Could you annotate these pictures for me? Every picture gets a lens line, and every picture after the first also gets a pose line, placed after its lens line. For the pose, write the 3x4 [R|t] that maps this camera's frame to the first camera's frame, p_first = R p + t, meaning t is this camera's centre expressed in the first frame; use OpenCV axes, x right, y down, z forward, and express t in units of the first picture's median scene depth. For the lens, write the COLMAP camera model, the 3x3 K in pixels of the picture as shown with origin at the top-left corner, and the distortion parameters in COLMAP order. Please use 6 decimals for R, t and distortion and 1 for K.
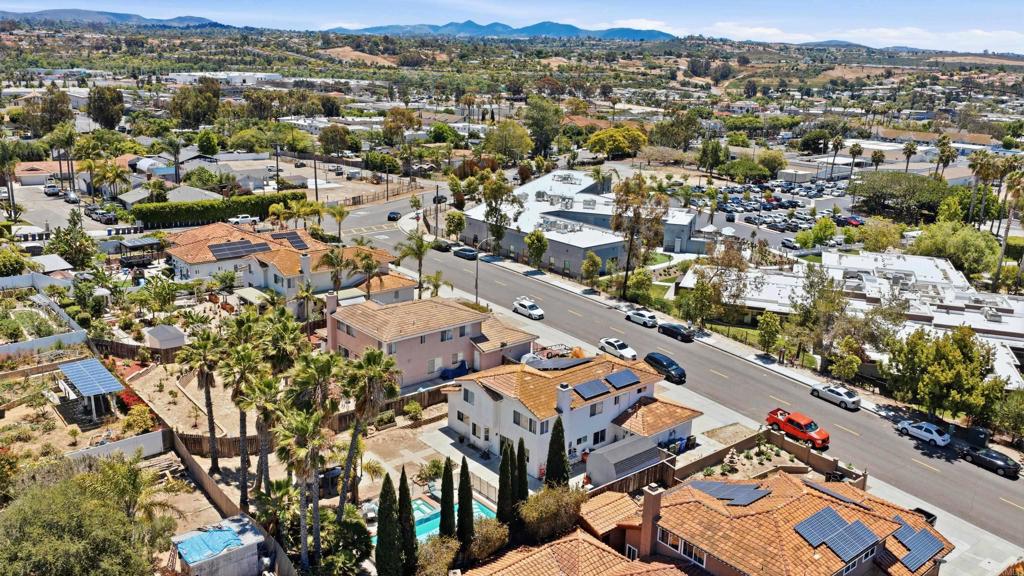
lens RADIAL K [[849.3, 0, 512.0], [0, 849.3, 288.0], [0, 0, 1]] dist [0.010961, -0.015592]
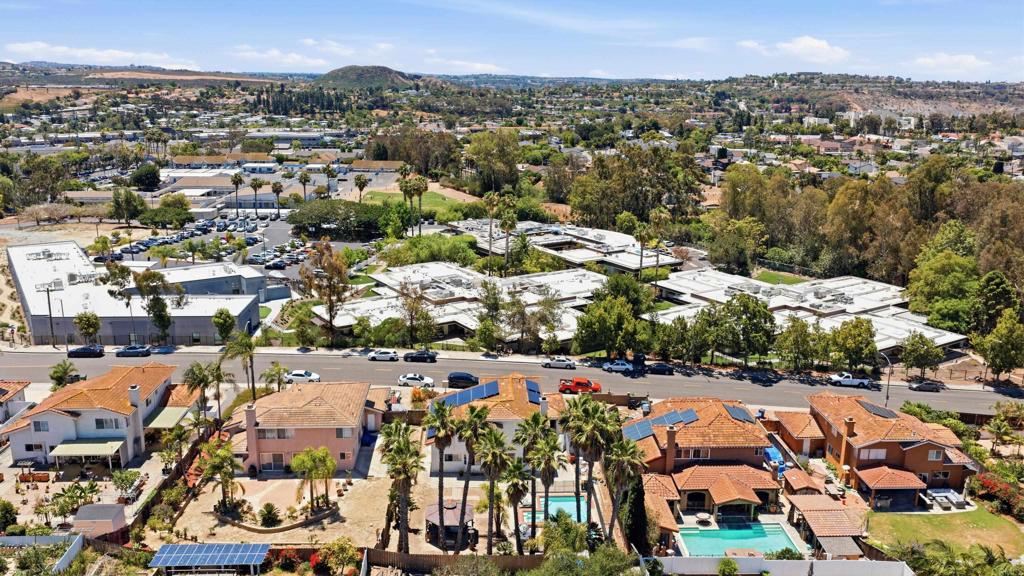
lens RADIAL K [[849.3, 0, 512.0], [0, 849.3, 288.0], [0, 0, 1]] dist [0.010961, -0.015592]
pose [[0.617928, -0.216248, 0.755911, -0.566229], [0.228127, 0.969385, 0.090832, -0.113625], [-0.752411, 0.116316, 0.648342, 0.075686]]
